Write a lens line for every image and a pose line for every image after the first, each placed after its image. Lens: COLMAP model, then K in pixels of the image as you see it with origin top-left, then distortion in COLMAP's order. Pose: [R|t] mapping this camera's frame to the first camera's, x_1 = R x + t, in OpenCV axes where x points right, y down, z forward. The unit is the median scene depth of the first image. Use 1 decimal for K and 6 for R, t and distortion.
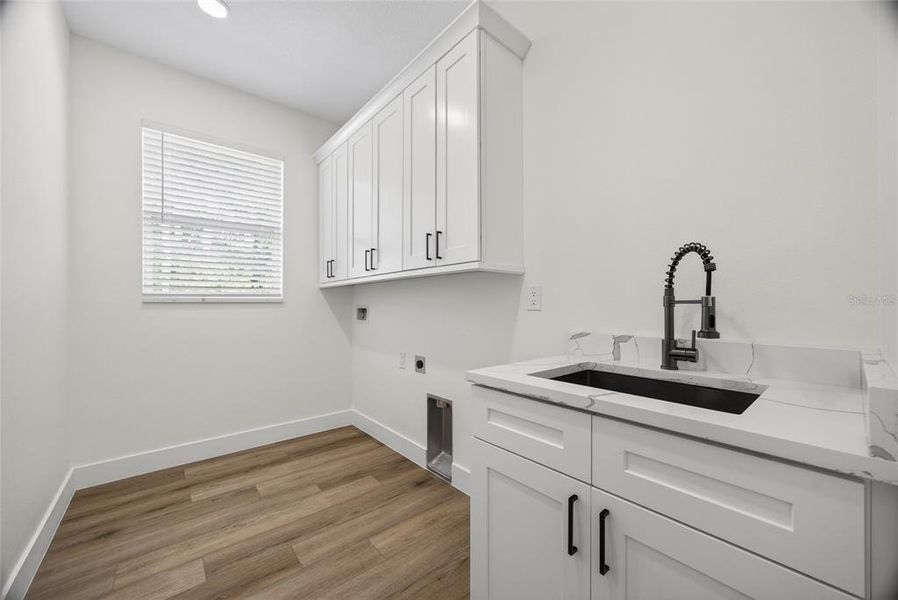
lens RADIAL K [[348.2, 0, 447.3], [0, 348.2, 301.1], [0, 0, 1]] dist [-0.019491, 0.006646]
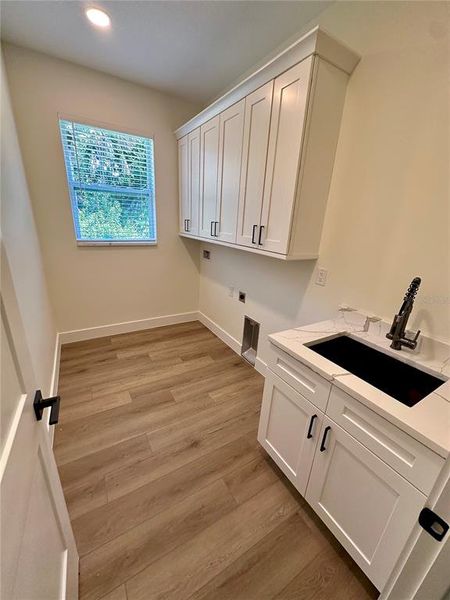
lens RADIAL K [[243.2, 0, 223.6], [0, 243.2, 301.2], [0, 0, 1]] dist [-0.002102, -0.000208]
pose [[0.985424, 0.103224, -0.135219, -0.010978], [-0.053567, 0.942711, 0.329282, -0.197074], [0.161462, -0.317239, 0.934500, -0.069962]]
